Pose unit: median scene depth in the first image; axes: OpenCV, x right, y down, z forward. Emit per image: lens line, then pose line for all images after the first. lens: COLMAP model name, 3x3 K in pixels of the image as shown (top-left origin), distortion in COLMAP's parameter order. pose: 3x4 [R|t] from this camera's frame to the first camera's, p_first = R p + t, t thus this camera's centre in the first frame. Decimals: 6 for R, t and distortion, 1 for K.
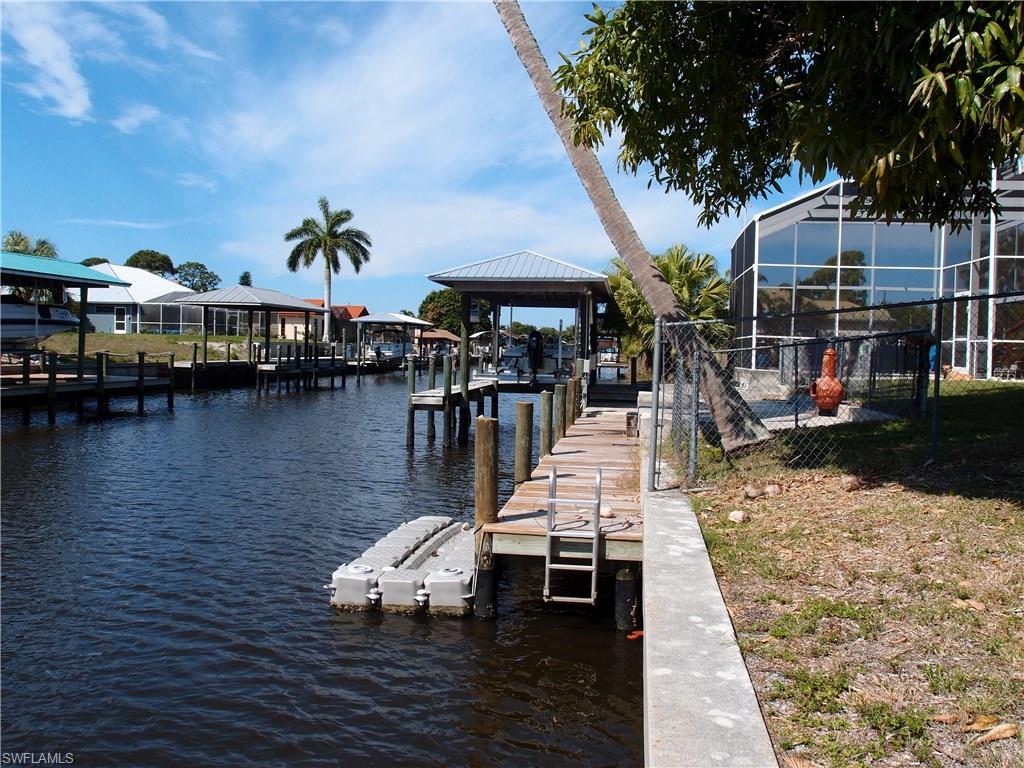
lens RADIAL K [[843.0, 0, 512.0], [0, 843.0, 384.0], [0, 0, 1]] dist [-0.066976, 0.003276]
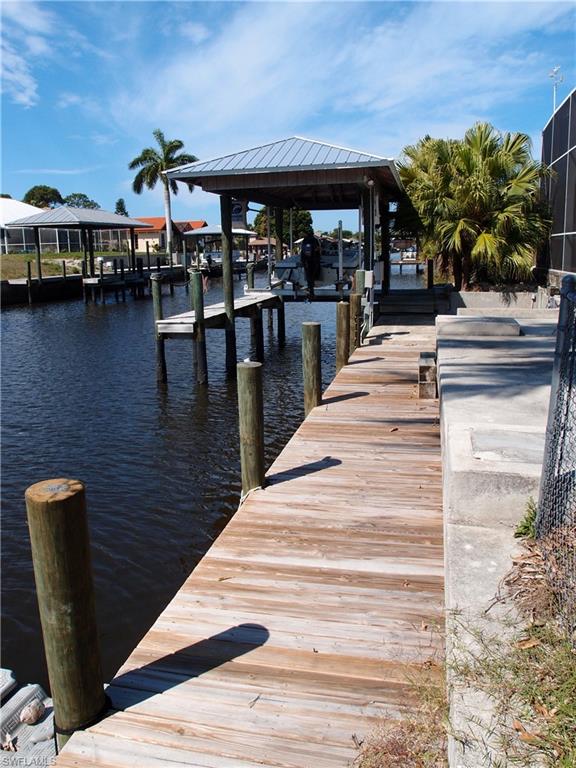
lens RADIAL K [[632.2, 0, 285.0], [0, 632.2, 365.5], [0, 0, 1]] dist [-0.066976, 0.003276]
pose [[0.995856, -0.028737, -0.086288, 0.027326], [0.040330, 0.989918, 0.135778, -0.011130], [0.081516, -0.138696, 0.986975, 0.187338]]
